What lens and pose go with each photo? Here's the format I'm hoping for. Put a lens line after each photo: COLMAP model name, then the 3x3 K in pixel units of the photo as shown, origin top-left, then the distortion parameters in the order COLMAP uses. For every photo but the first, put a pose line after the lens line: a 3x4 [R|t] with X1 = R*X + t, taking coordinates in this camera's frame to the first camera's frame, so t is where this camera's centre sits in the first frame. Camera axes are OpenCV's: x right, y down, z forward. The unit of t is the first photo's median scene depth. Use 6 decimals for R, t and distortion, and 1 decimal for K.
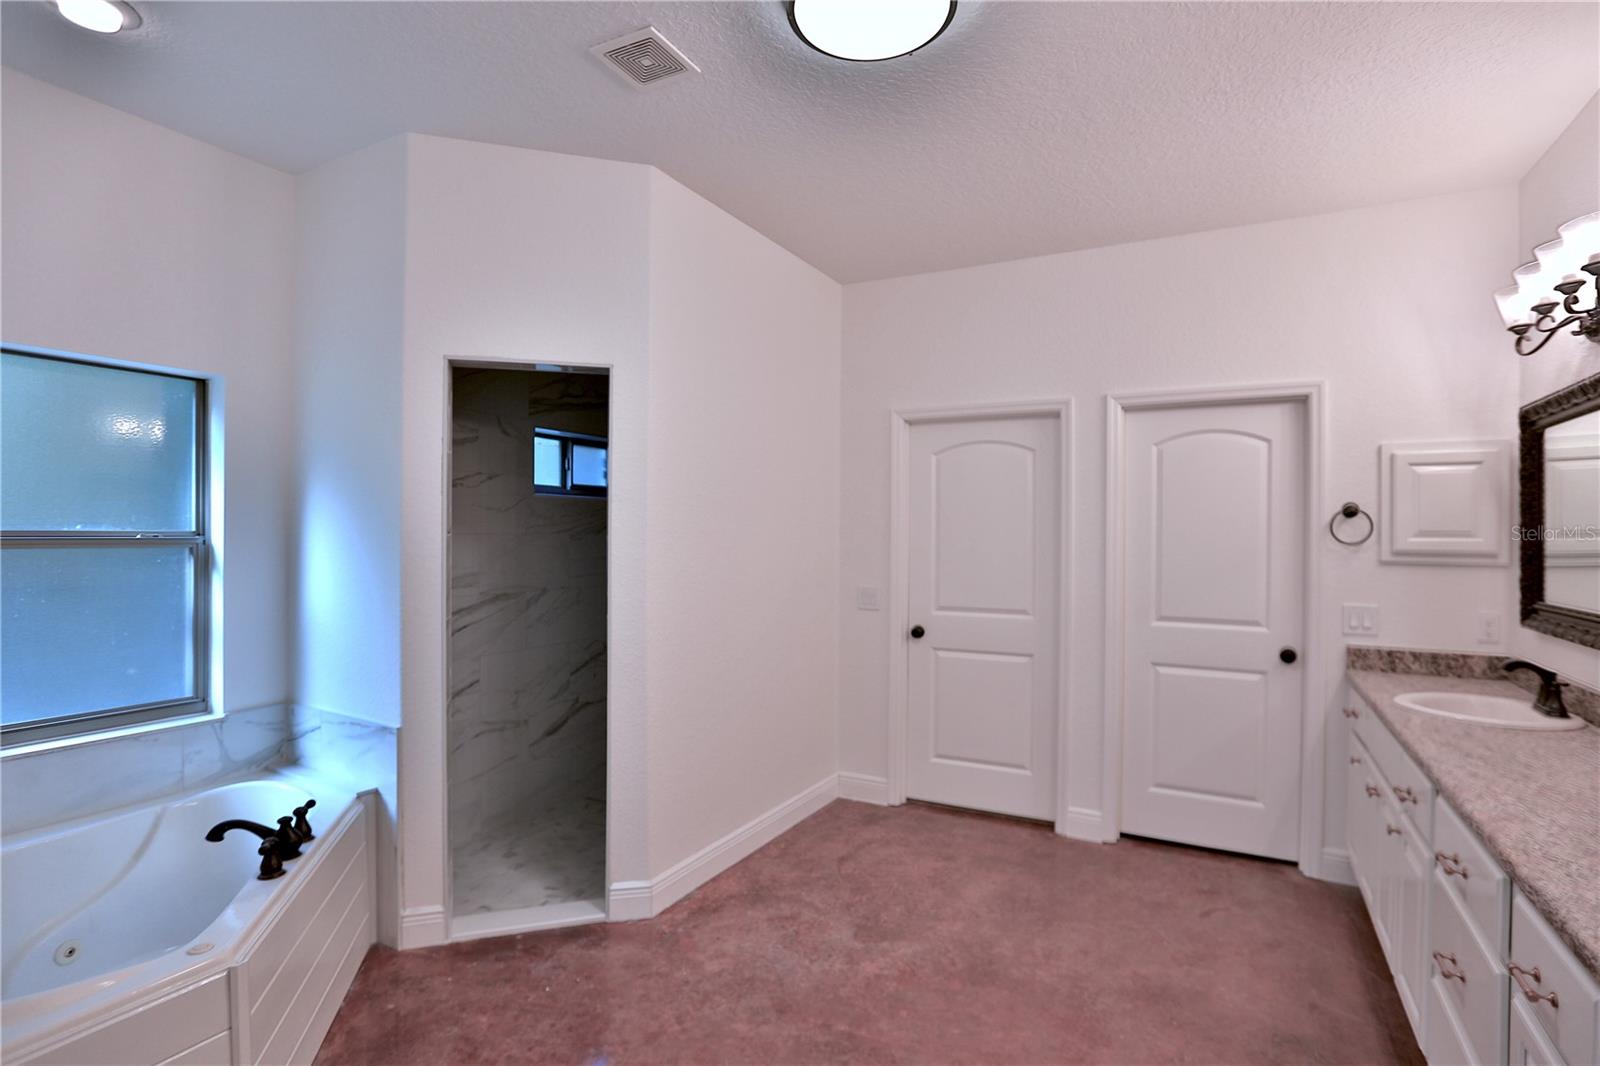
lens RADIAL K [[781.4, 0, 809.2], [0, 781.4, 530.3], [0, 0, 1]] dist [-0.047311, 0.012787]
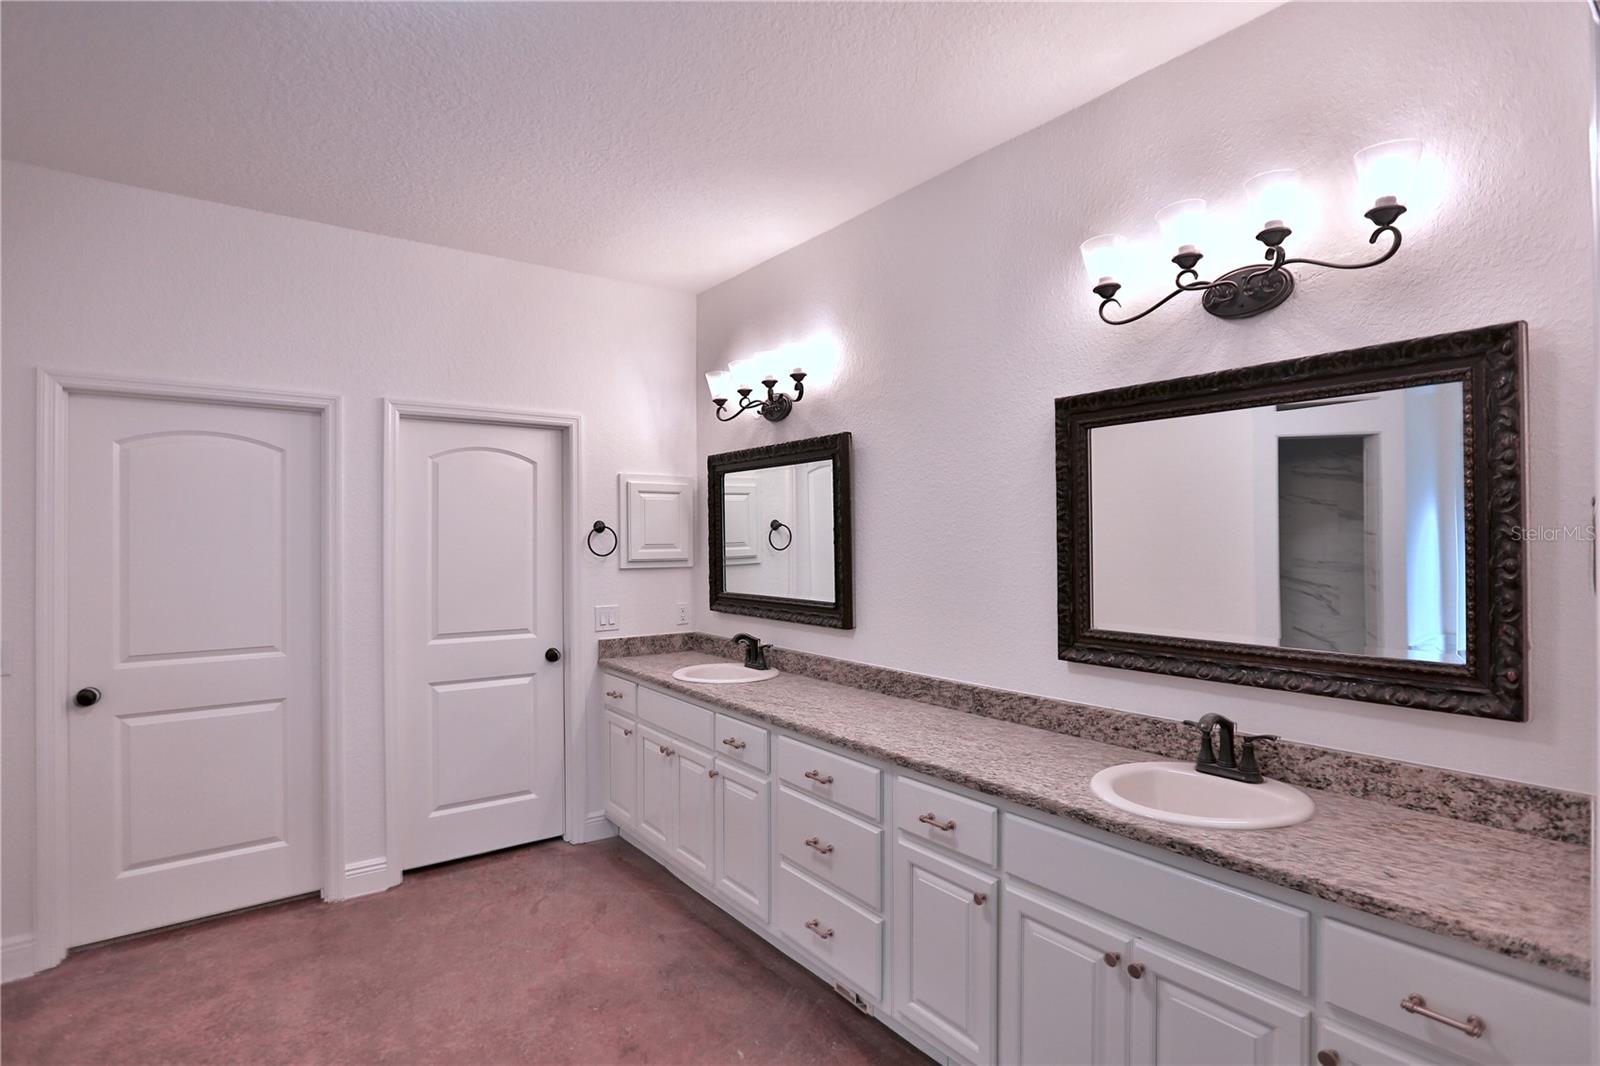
lens RADIAL K [[781.4, 0, 809.2], [0, 781.4, 530.3], [0, 0, 1]] dist [-0.047311, 0.012787]
pose [[0.410551, -0.003636, 0.911830, -0.259219], [0.004593, 0.999988, 0.001920, -0.020652], [-0.911826, 0.003400, 0.410563, 0.189278]]
